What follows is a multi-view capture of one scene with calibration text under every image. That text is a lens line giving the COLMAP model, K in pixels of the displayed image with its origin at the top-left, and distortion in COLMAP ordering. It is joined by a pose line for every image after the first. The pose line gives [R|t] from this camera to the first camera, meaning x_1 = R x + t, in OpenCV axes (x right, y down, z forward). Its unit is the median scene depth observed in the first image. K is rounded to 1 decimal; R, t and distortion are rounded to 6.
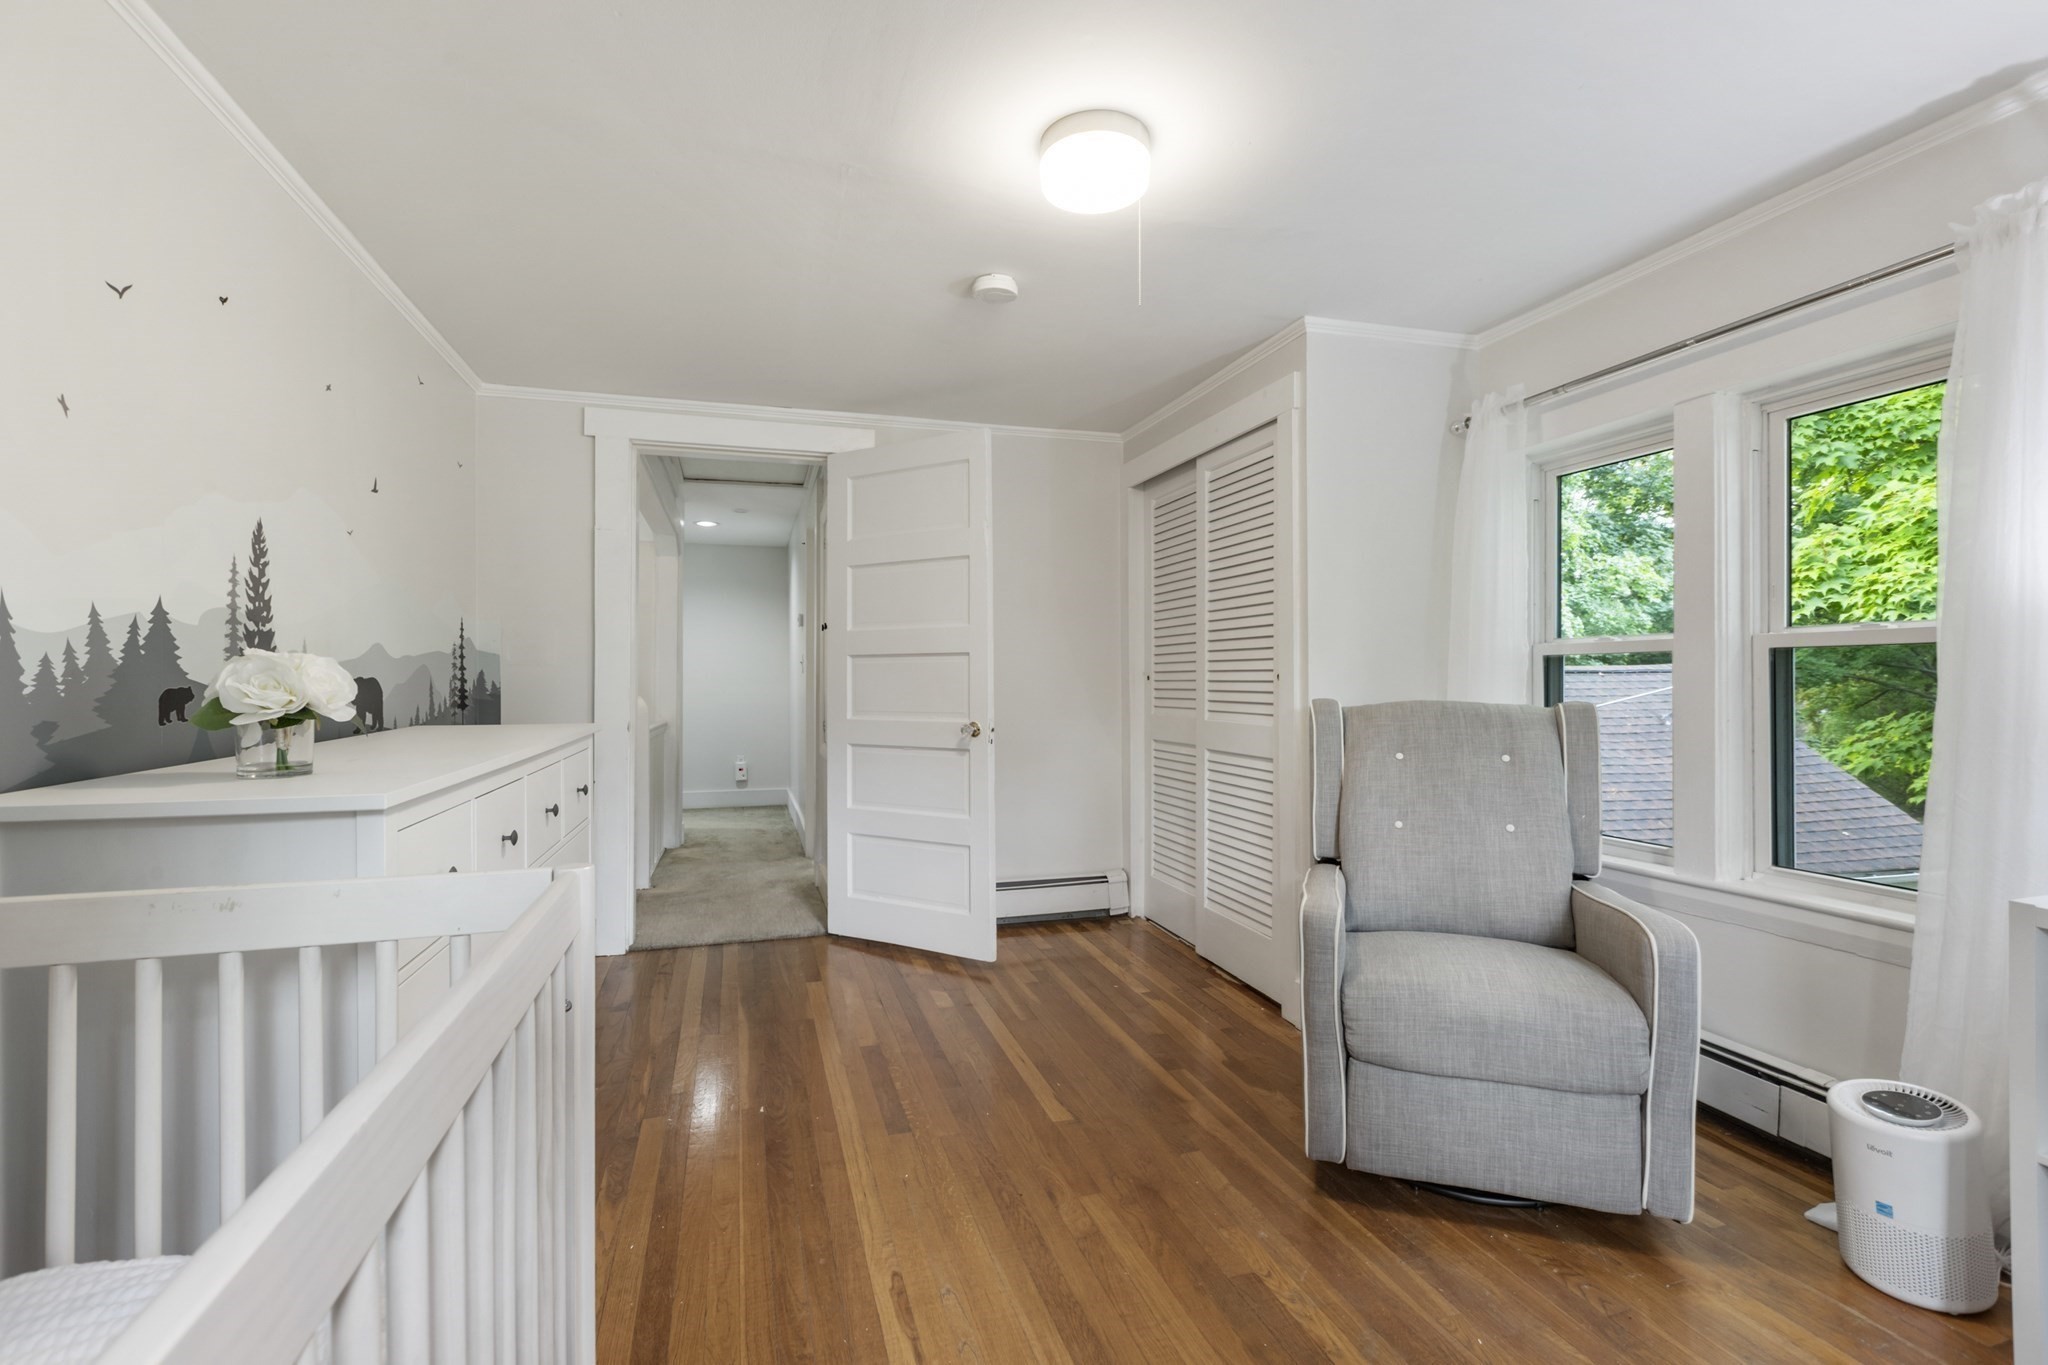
lens RADIAL K [[922.7, 0, 1016.7], [0, 922.7, 666.3], [0, 0, 1]] dist [0.003836, -0.000357]
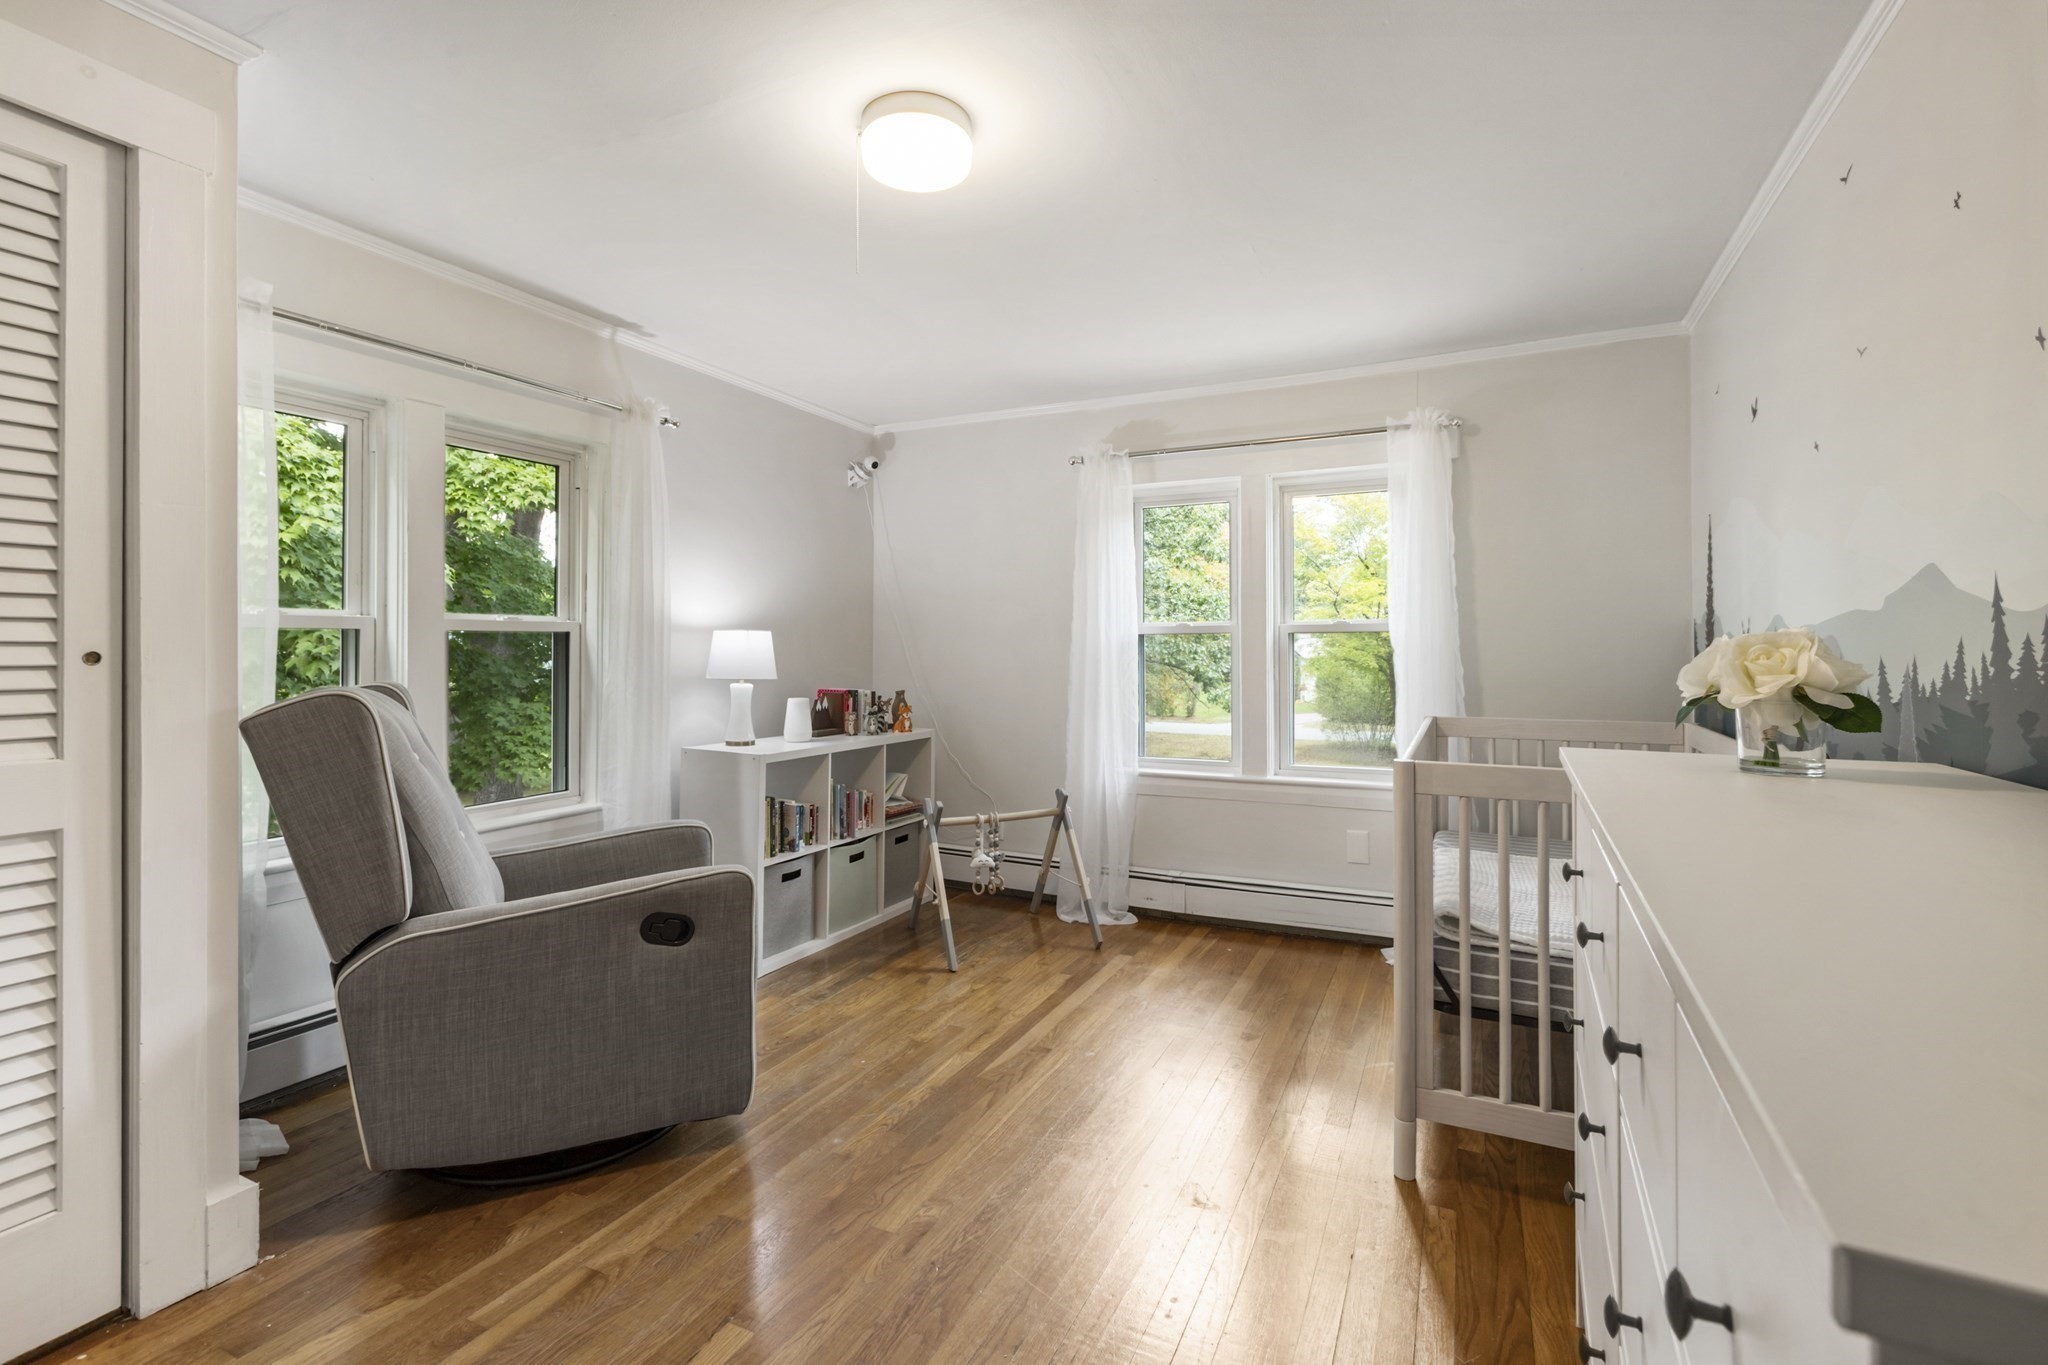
lens RADIAL K [[922.7, 0, 1016.7], [0, 922.7, 666.3], [0, 0, 1]] dist [0.003836, -0.000357]
pose [[-0.731285, -0.002182, 0.682068, -0.802564], [-0.003288, 0.999995, -0.000326, 0.017077], [-0.682064, -0.002481, -0.731288, 1.959806]]
